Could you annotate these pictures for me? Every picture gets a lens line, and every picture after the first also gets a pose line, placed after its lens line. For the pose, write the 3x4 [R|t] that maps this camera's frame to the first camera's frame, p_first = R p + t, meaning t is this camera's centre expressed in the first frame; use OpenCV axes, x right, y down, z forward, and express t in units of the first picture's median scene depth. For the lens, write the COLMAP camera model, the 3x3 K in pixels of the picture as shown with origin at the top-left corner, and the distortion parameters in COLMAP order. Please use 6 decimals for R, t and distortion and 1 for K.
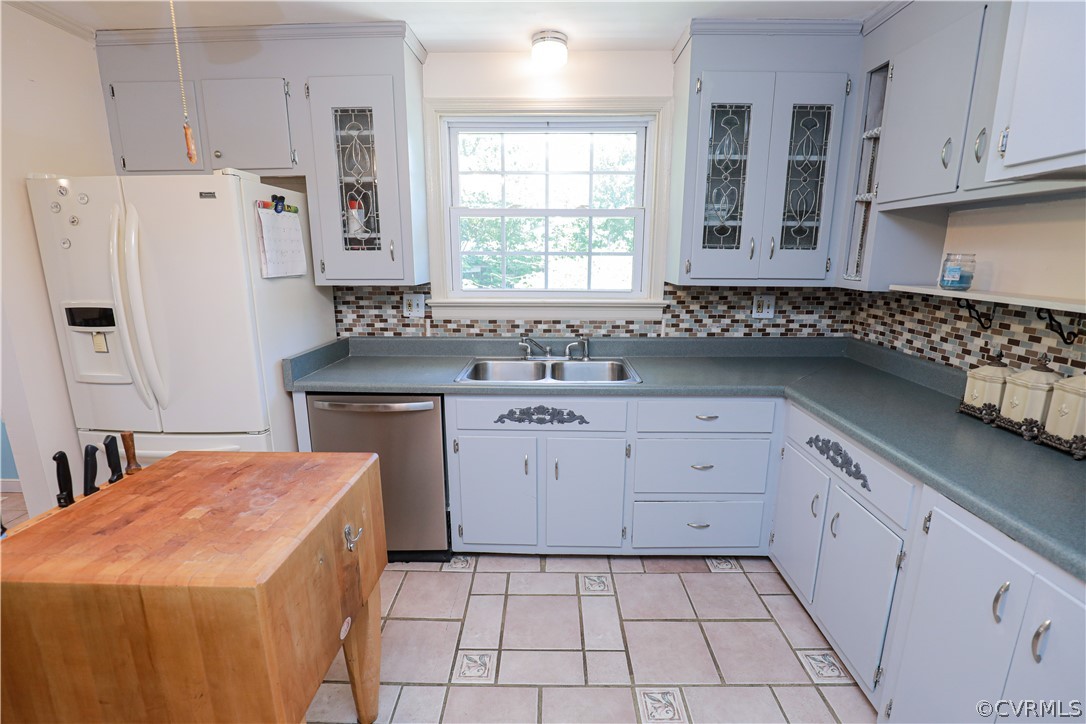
lens RADIAL K [[495.9, 0, 546.6], [0, 495.9, 366.9], [0, 0, 1]] dist [-0.036979, 0.006812]
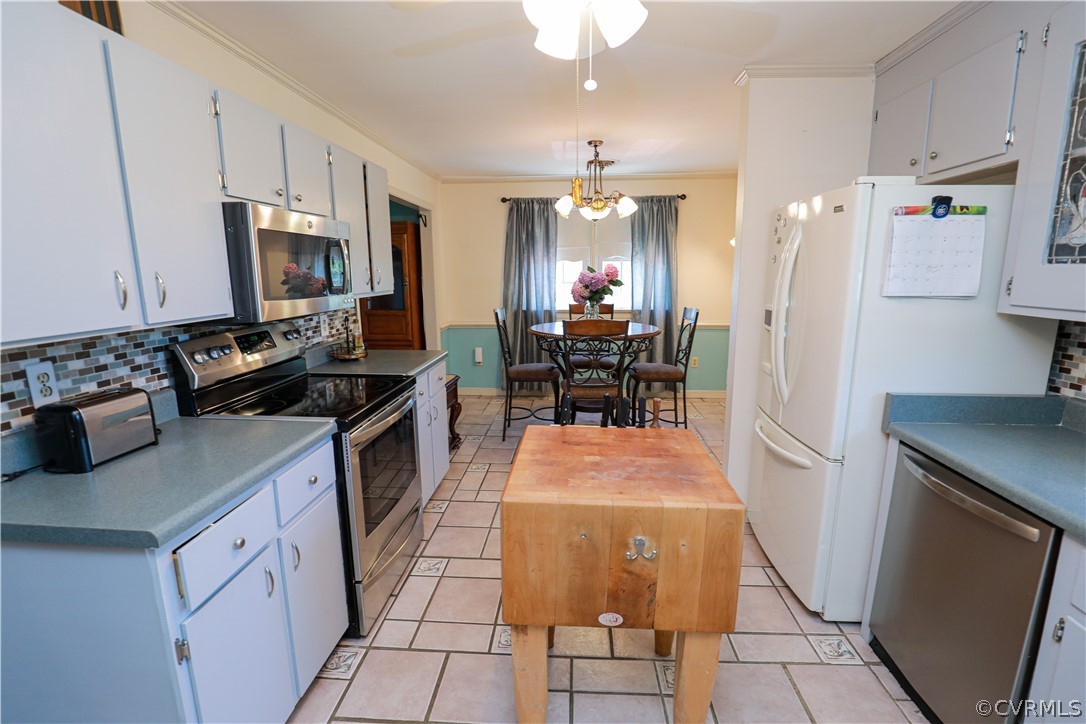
lens RADIAL K [[495.9, 0, 545.0], [0, 495.9, 367.2], [0, 0, 1]] dist [-0.036979, 0.006812]
pose [[-0.050898, 0.190581, -0.980351, 0.289462], [-0.213074, 0.956950, 0.197094, -0.092125], [0.975709, 0.218919, -0.008099, 0.399875]]
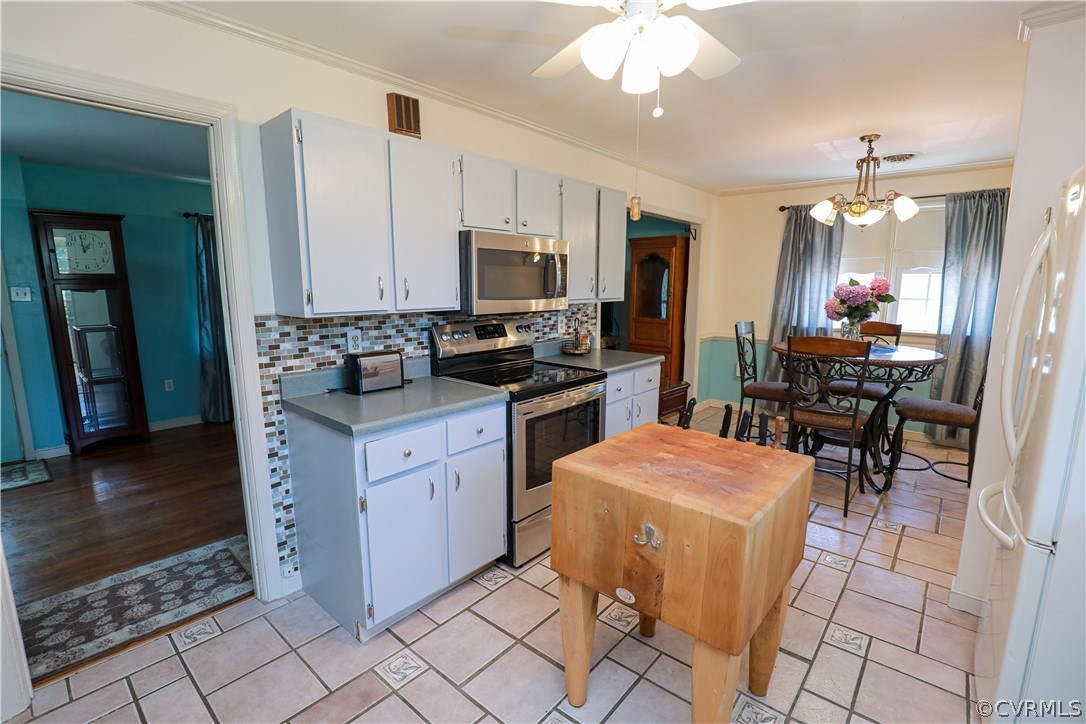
lens RADIAL K [[495.9, 0, 546.0], [0, 495.9, 367.2], [0, 0, 1]] dist [-0.036979, 0.006812]
pose [[-0.640199, 0.124536, -0.758048, 0.283621], [-0.171767, 0.938584, 0.299259, -0.157365], [0.748760, 0.321793, -0.579489, 0.727913]]
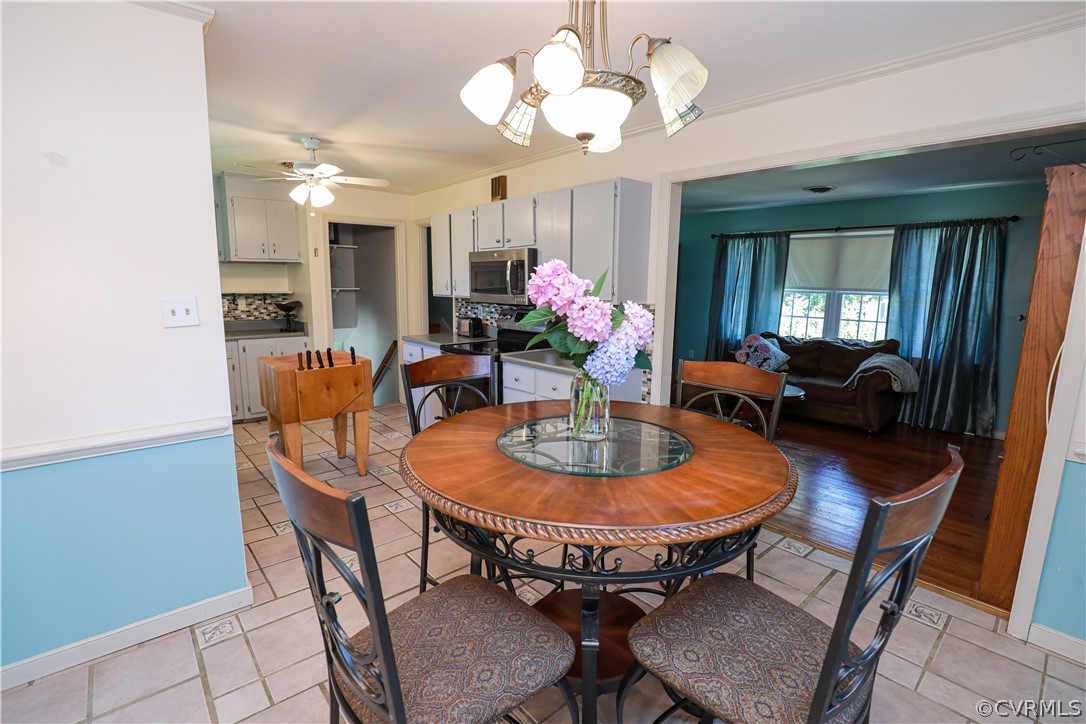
lens RADIAL K [[495.9, 0, 543.4], [0, 495.9, 366.4], [0, 0, 1]] dist [-0.036979, 0.006812]
pose [[-0.673839, -0.133992, 0.726627, -2.011058], [0.148433, 0.938823, 0.310772, -0.219122], [-0.723815, 0.317266, -0.612726, 0.956025]]
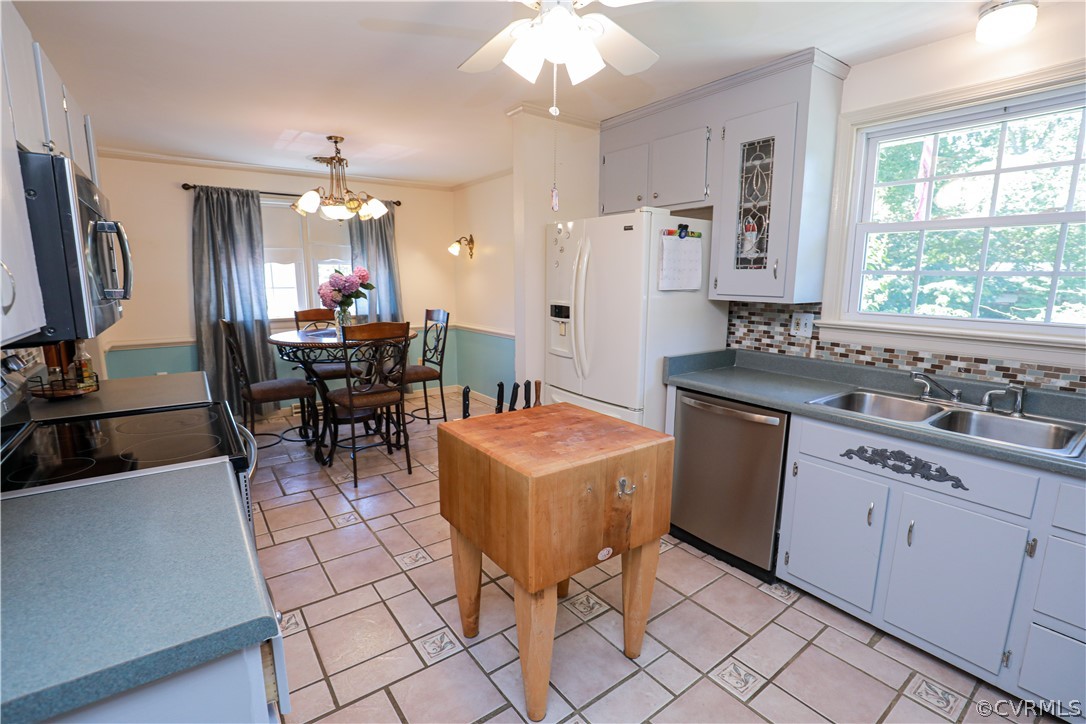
lens RADIAL K [[495.9, 0, 545.2], [0, 495.9, 367.0], [0, 0, 1]] dist [-0.036979, 0.006812]
pose [[0.607463, 0.143071, -0.781357, 0.238581], [-0.177537, 0.983217, 0.042007, 0.010161], [0.774254, 0.113202, 0.622669, 0.001437]]
